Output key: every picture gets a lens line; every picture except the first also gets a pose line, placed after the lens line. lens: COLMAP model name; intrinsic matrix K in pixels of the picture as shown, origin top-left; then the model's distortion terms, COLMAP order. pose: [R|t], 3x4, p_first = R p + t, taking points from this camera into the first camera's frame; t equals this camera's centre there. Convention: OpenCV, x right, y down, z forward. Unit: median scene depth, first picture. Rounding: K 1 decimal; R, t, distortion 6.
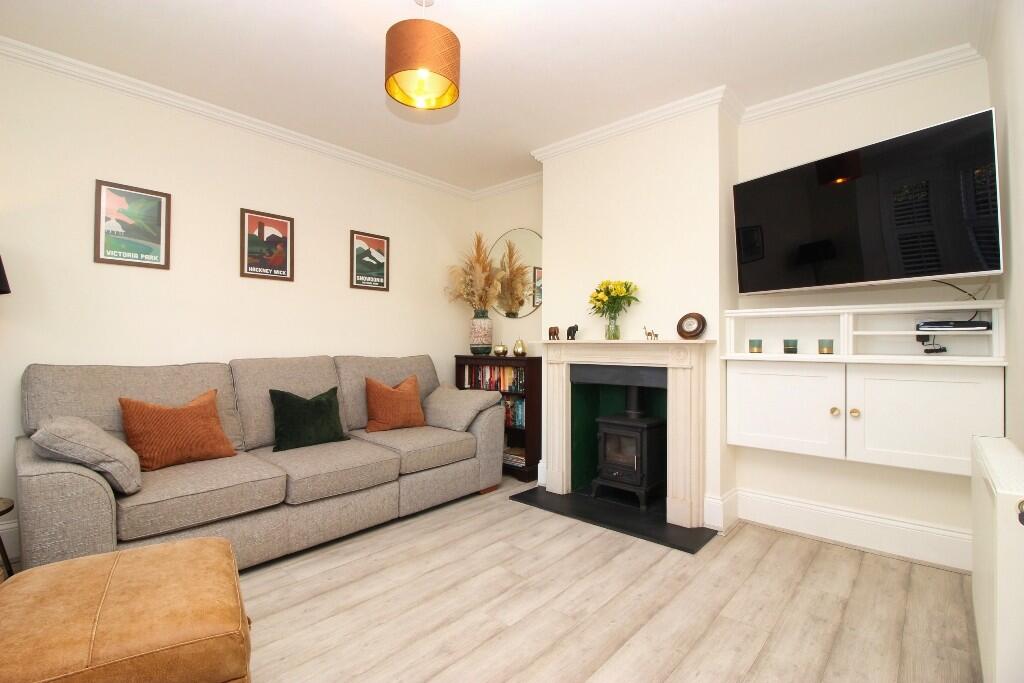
lens RADIAL K [[472.3, 0, 509.3], [0, 472.3, 340.1], [0, 0, 1]] dist [-0.003860, -0.008578]
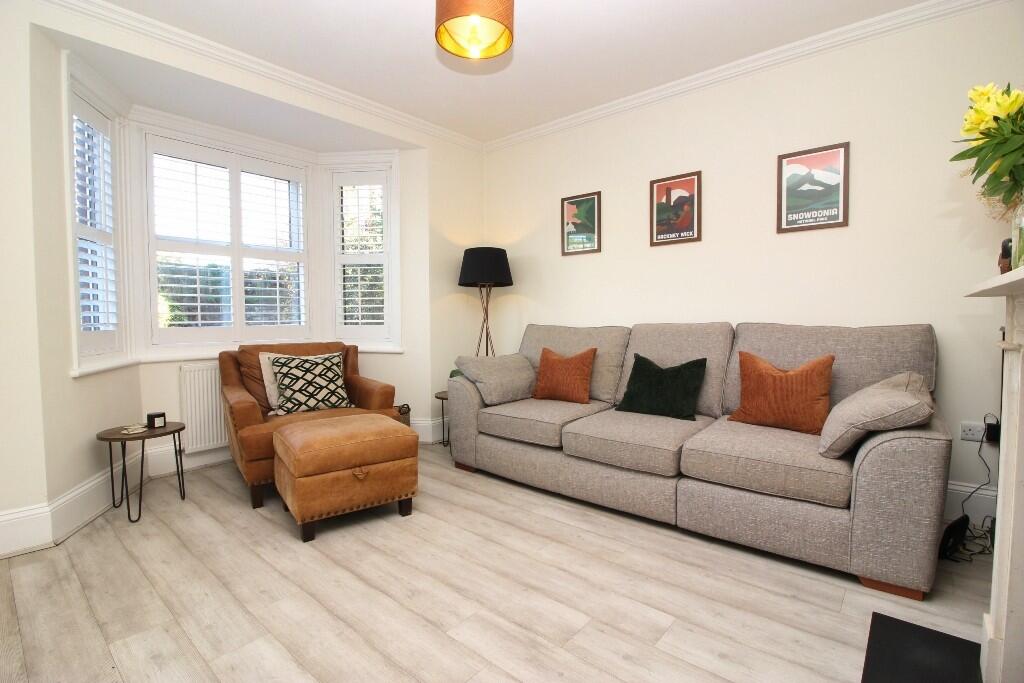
lens RADIAL K [[472.3, 0, 509.8], [0, 472.3, 339.4], [0, 0, 1]] dist [-0.003860, -0.008578]
pose [[0.020873, 0.046161, -0.998716, 0.530488], [0.016387, 0.998784, 0.046506, 0.021395], [0.999648, -0.017336, 0.020091, 0.702262]]
